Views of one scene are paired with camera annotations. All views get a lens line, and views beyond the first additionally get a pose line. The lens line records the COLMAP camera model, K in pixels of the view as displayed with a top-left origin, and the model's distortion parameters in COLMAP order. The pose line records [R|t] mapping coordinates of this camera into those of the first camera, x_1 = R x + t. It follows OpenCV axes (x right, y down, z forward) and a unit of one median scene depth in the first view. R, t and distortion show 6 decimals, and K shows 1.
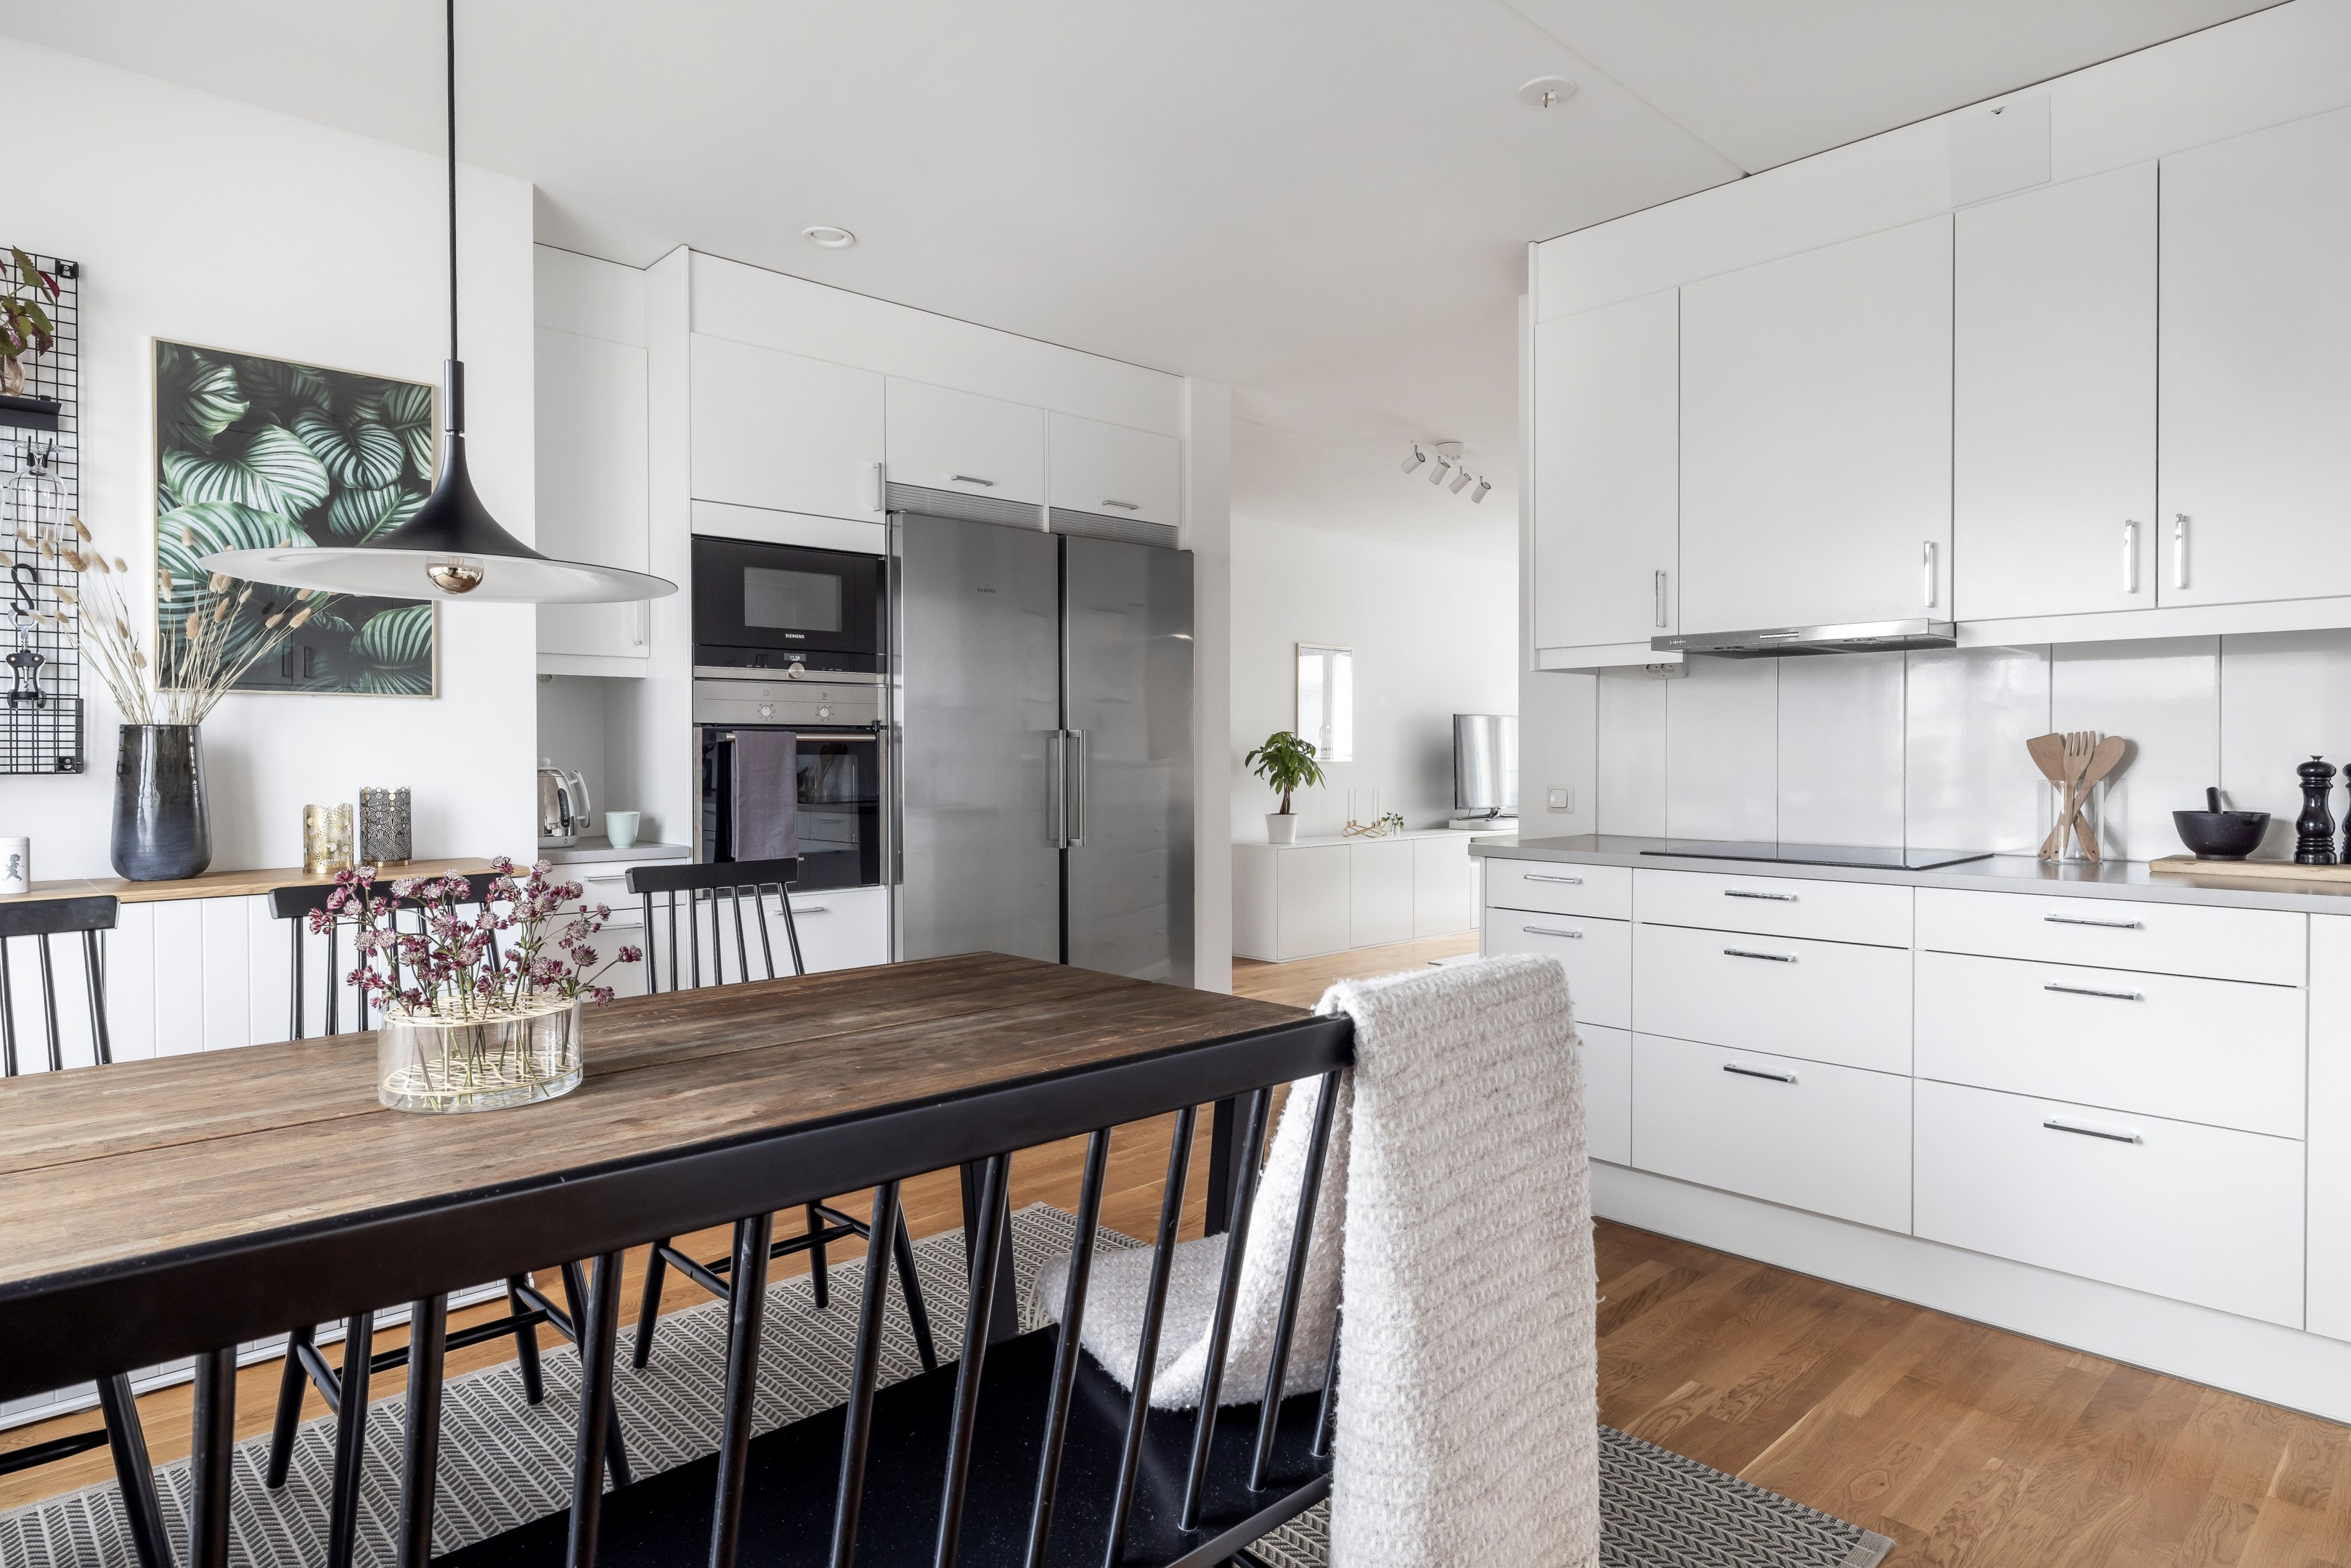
lens RADIAL K [[1322.6, 0, 1173.5], [0, 1322.6, 759.3], [0, 0, 1]] dist [-0.000302, -0.002148]
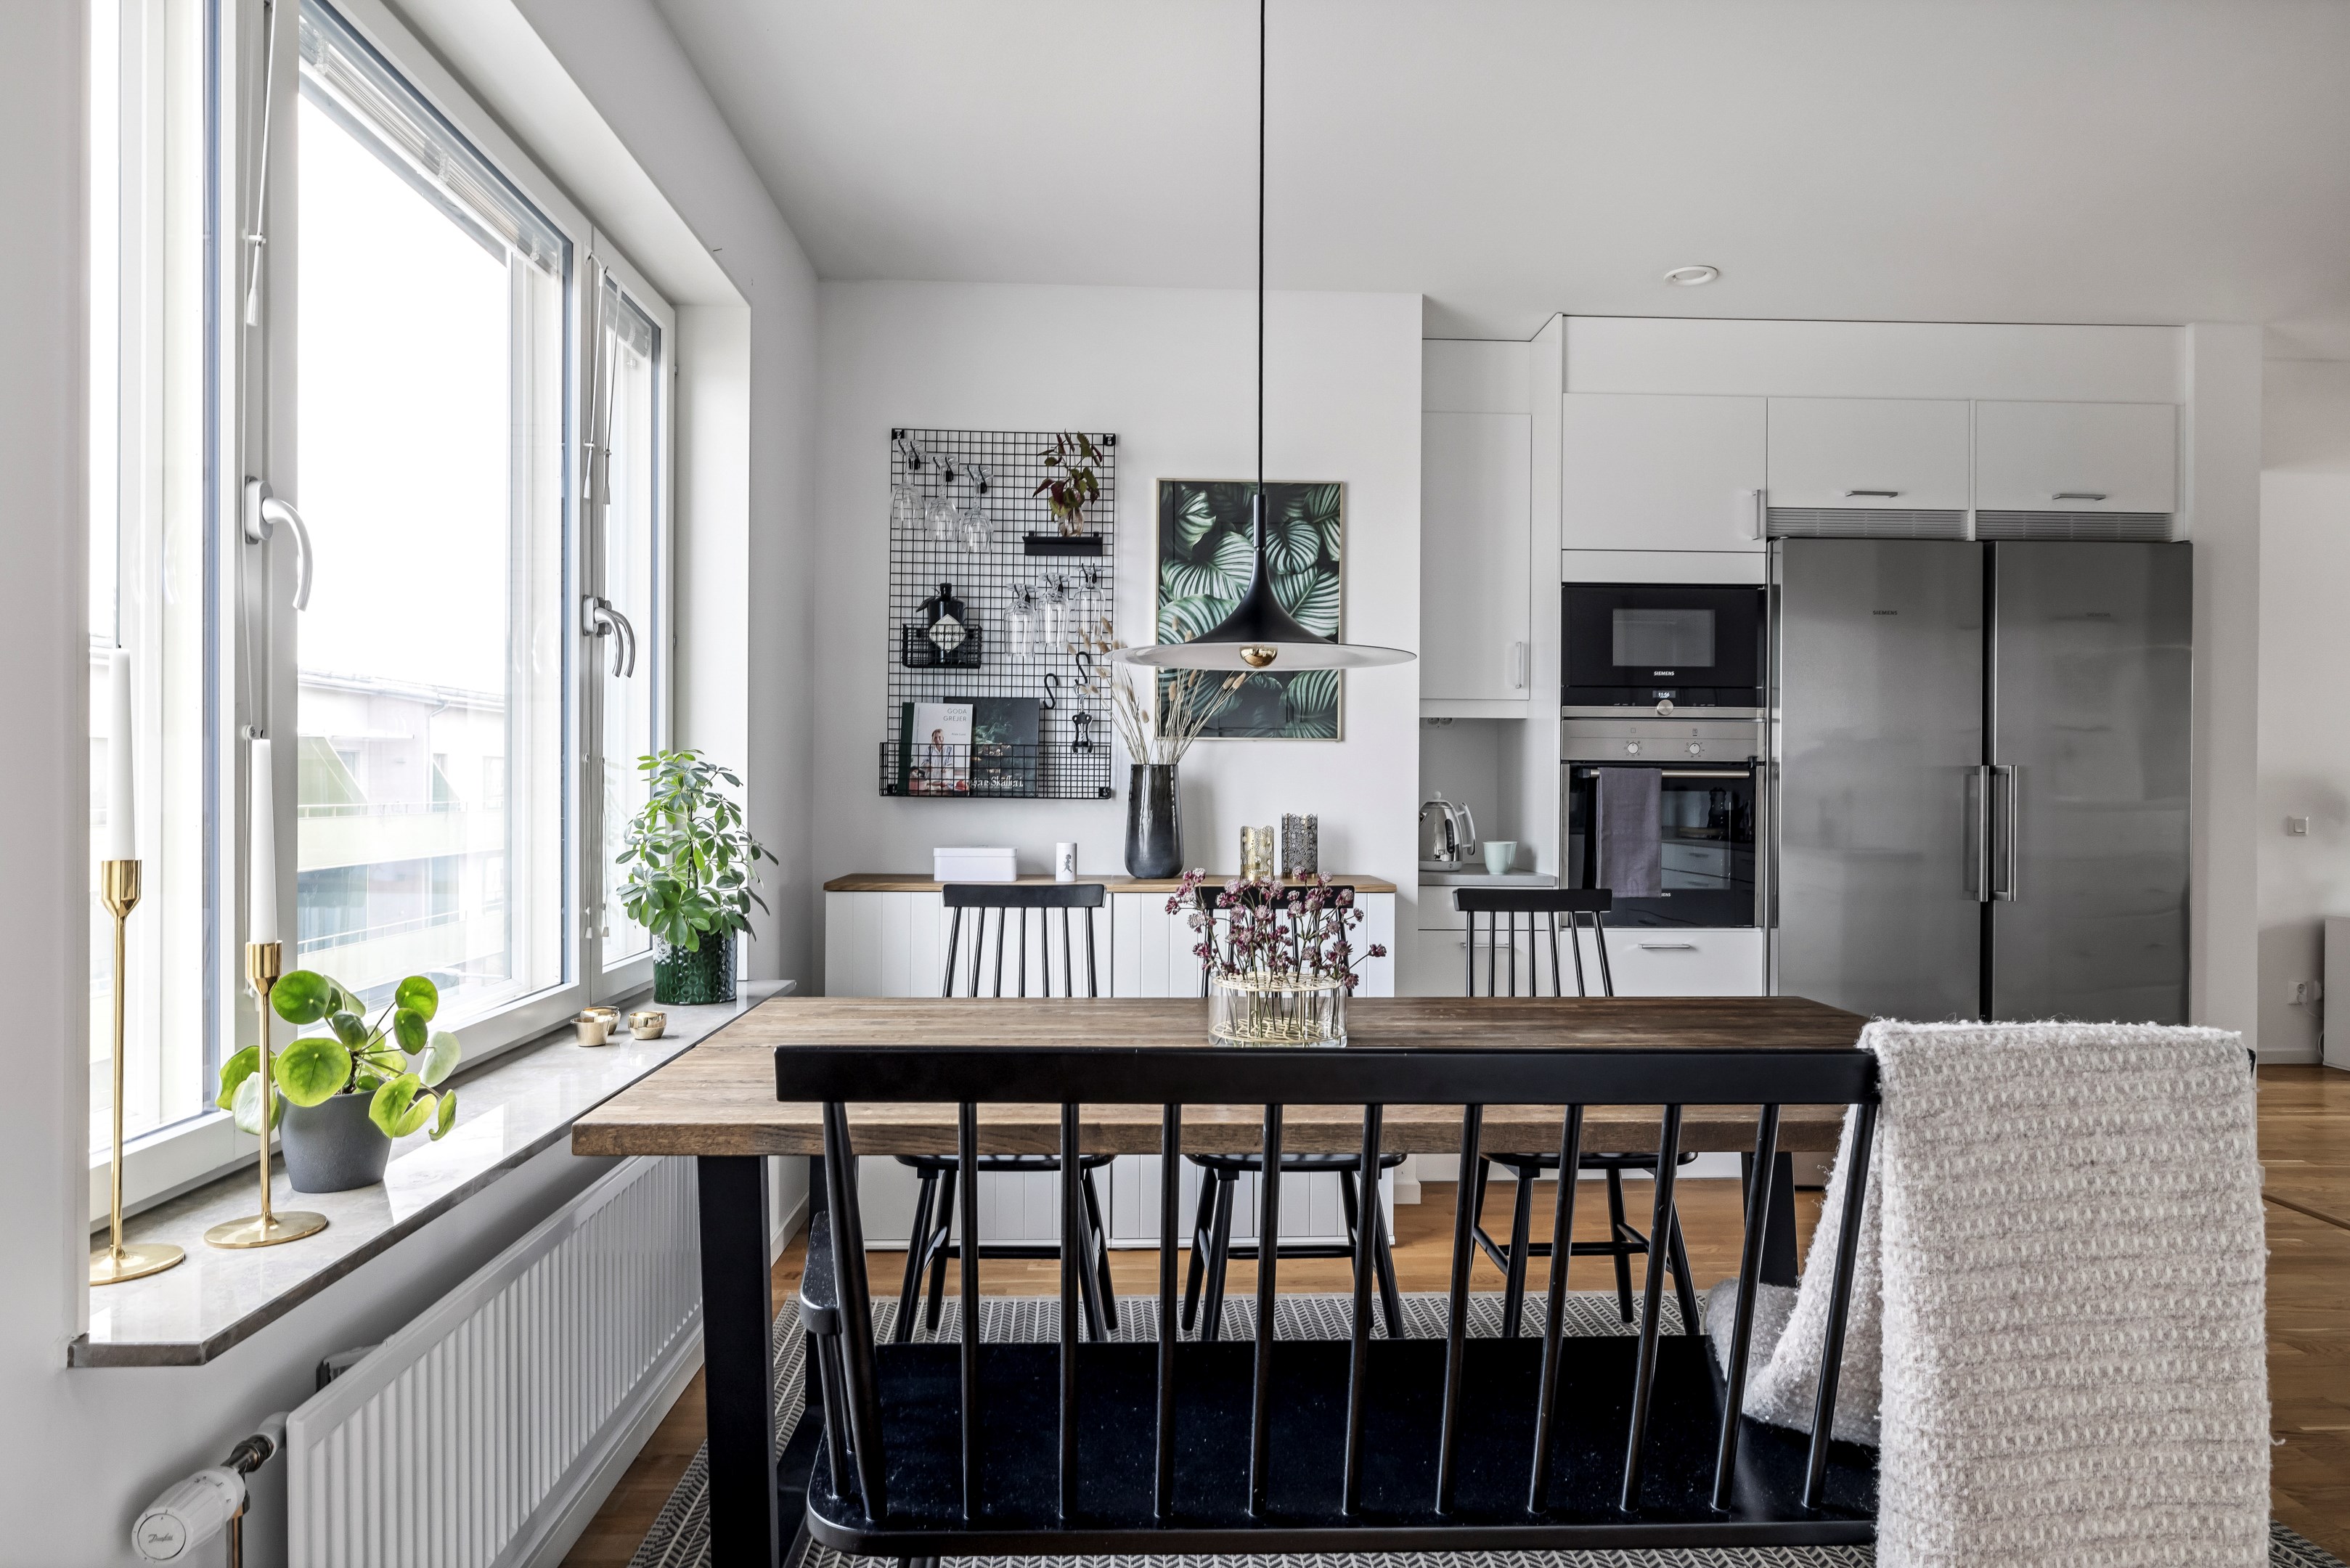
lens RADIAL K [[1416.0, 0, 1171.5], [0, 1416.0, 768.7], [0, 0, 1]] dist [-0.005982, -0.001813]
pose [[0.752970, 0.000085, -0.658055, 0.186208], [-0.012092, 0.999833, -0.013707, -0.001479], [0.657944, 0.018278, 0.752845, -0.076541]]
